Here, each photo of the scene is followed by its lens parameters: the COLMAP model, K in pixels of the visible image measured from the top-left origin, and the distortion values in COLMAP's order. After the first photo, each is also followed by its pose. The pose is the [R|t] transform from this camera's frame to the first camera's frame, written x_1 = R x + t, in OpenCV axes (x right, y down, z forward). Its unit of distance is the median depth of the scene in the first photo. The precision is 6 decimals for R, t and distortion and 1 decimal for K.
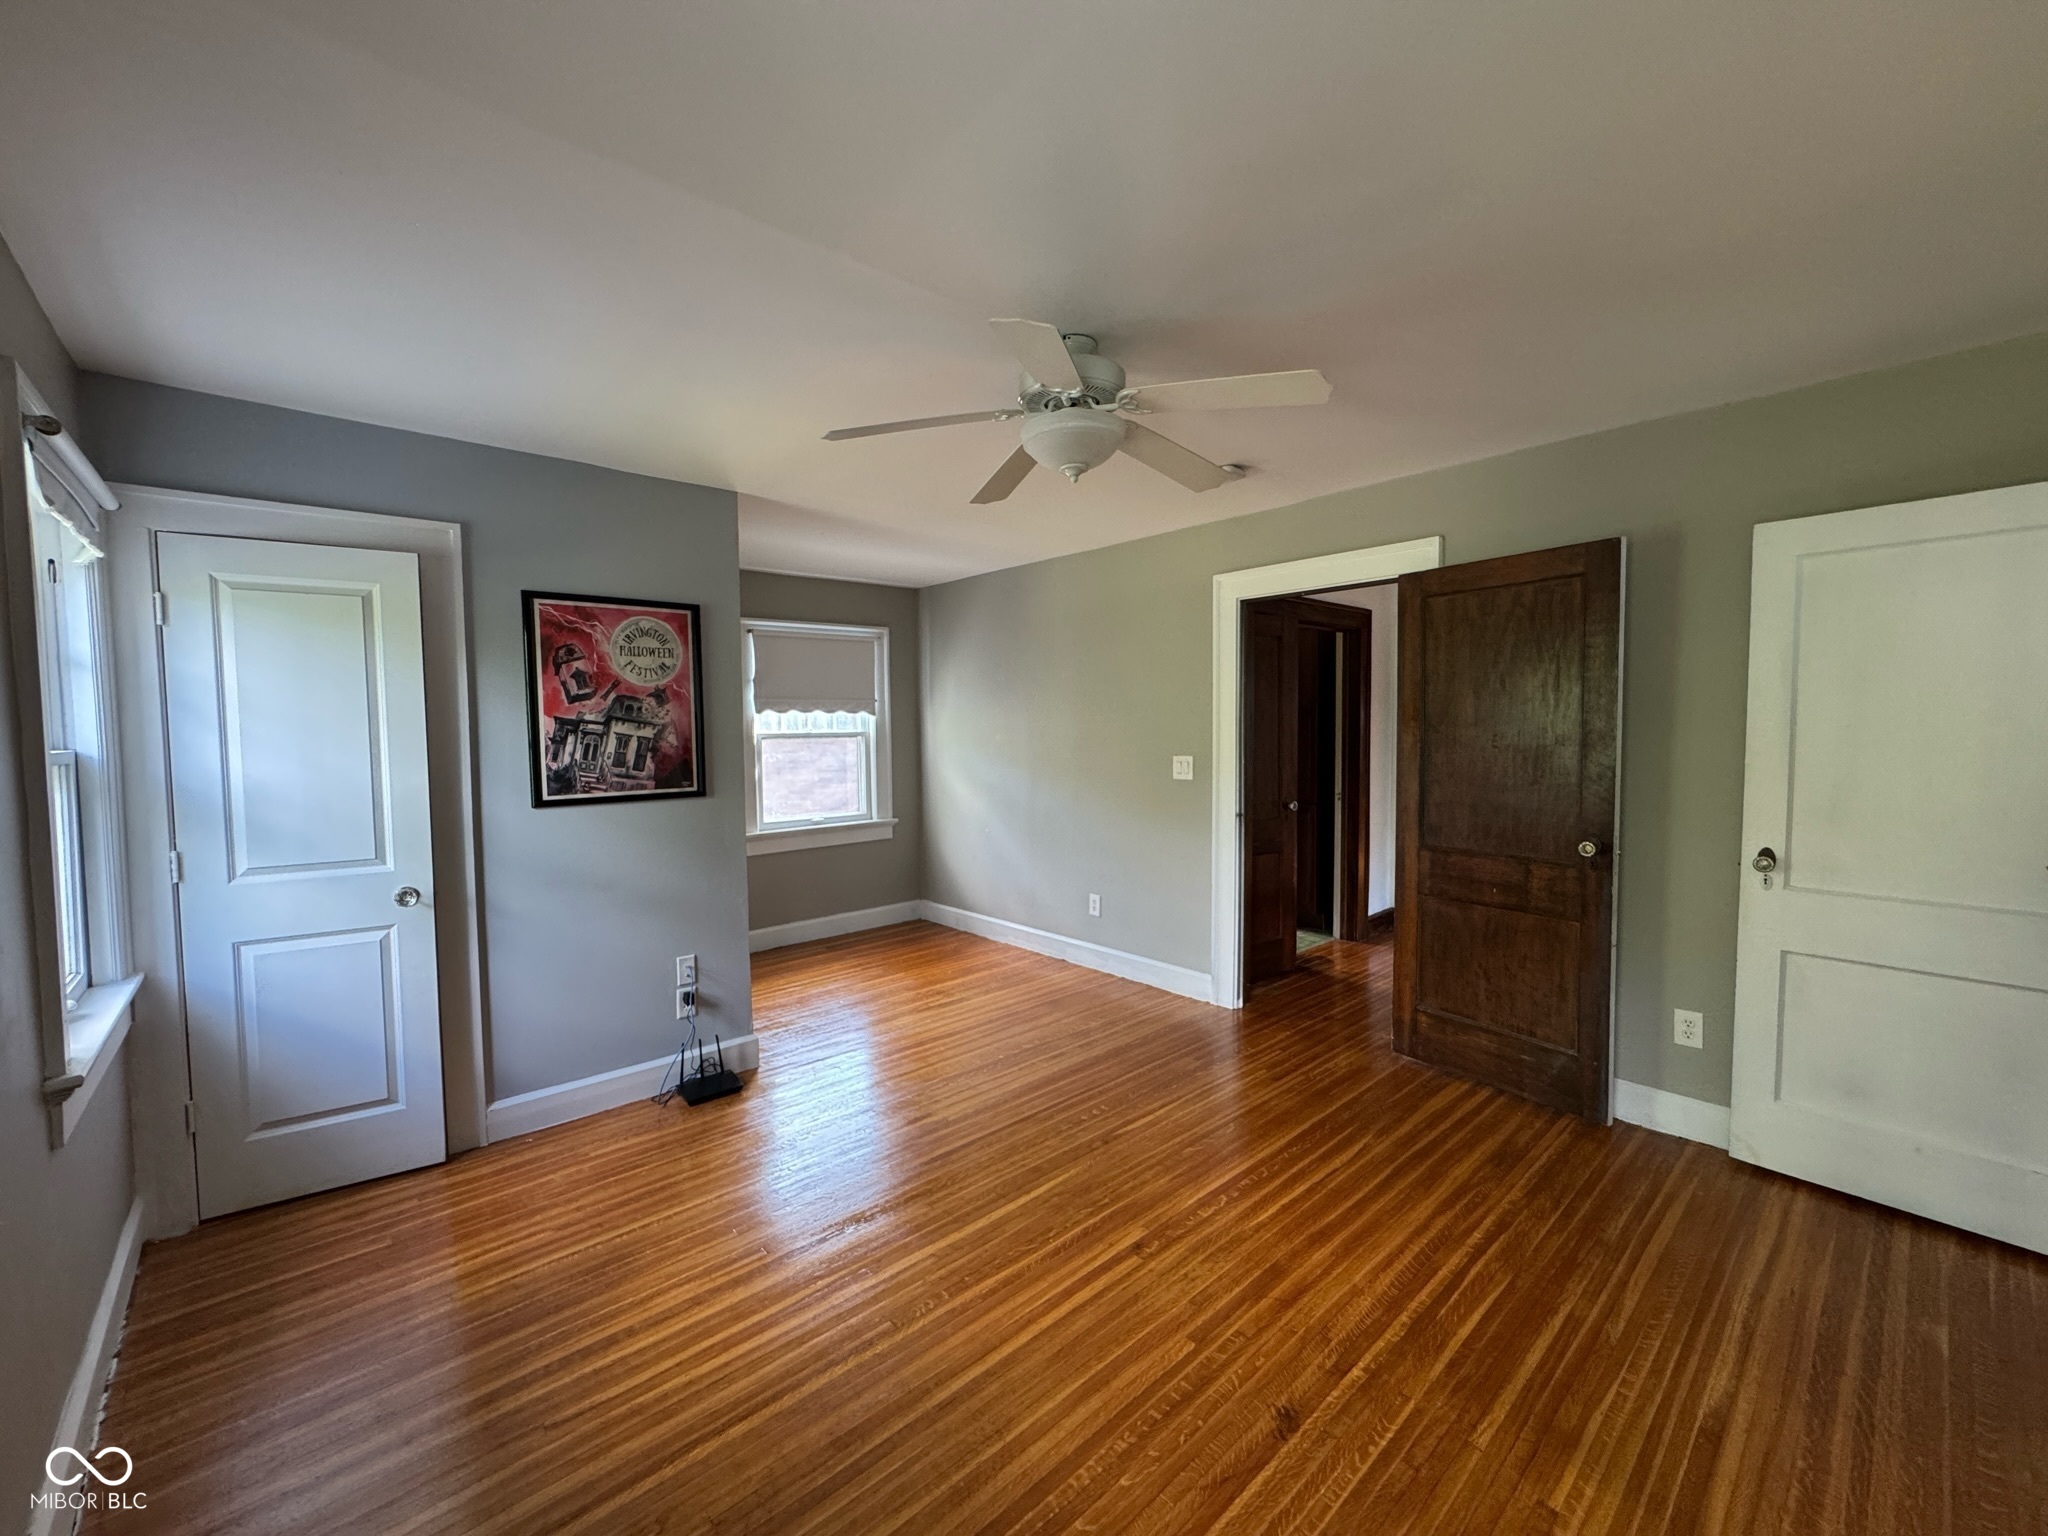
lens RADIAL K [[812.9, 0, 1023.9], [0, 812.9, 768.5], [0, 0, 1]] dist [-0.002063, 0.000110]
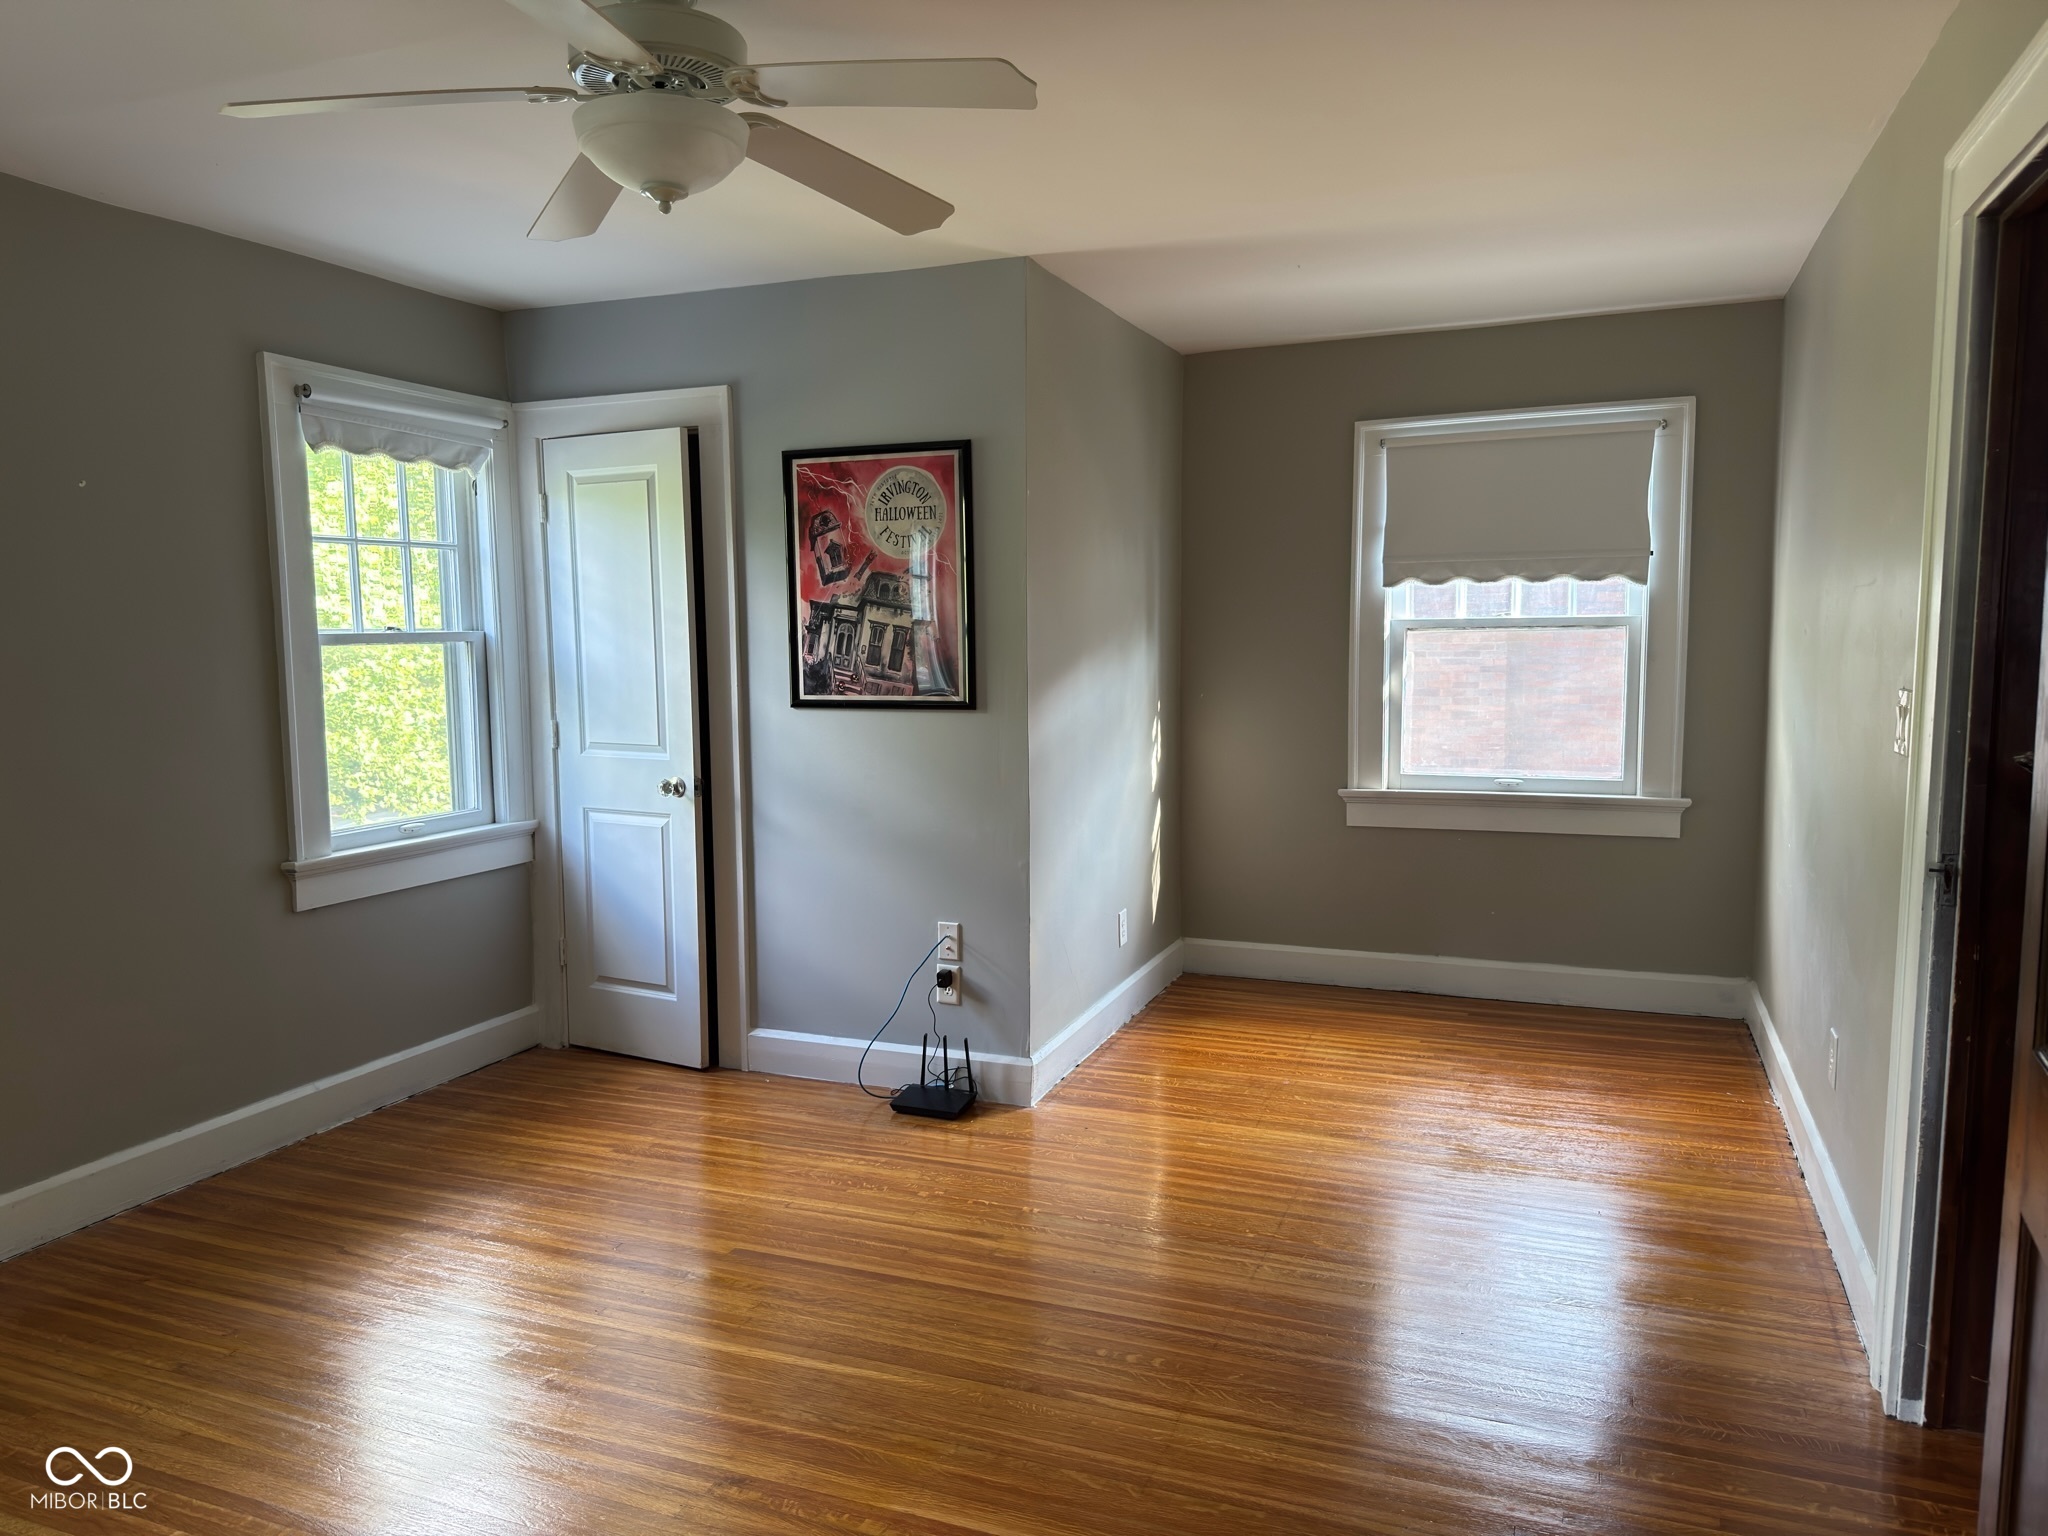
lens RADIAL K [[1422.7, 0, 1025.4], [0, 1422.7, 777.9], [0, 0, 1]] dist [0.063594, -0.004833]
pose [[0.455830, 0.106659, -0.883653, 0.819022], [-0.042623, 0.994271, 0.098023, -0.034706], [0.889046, -0.007018, 0.457765, 0.508631]]
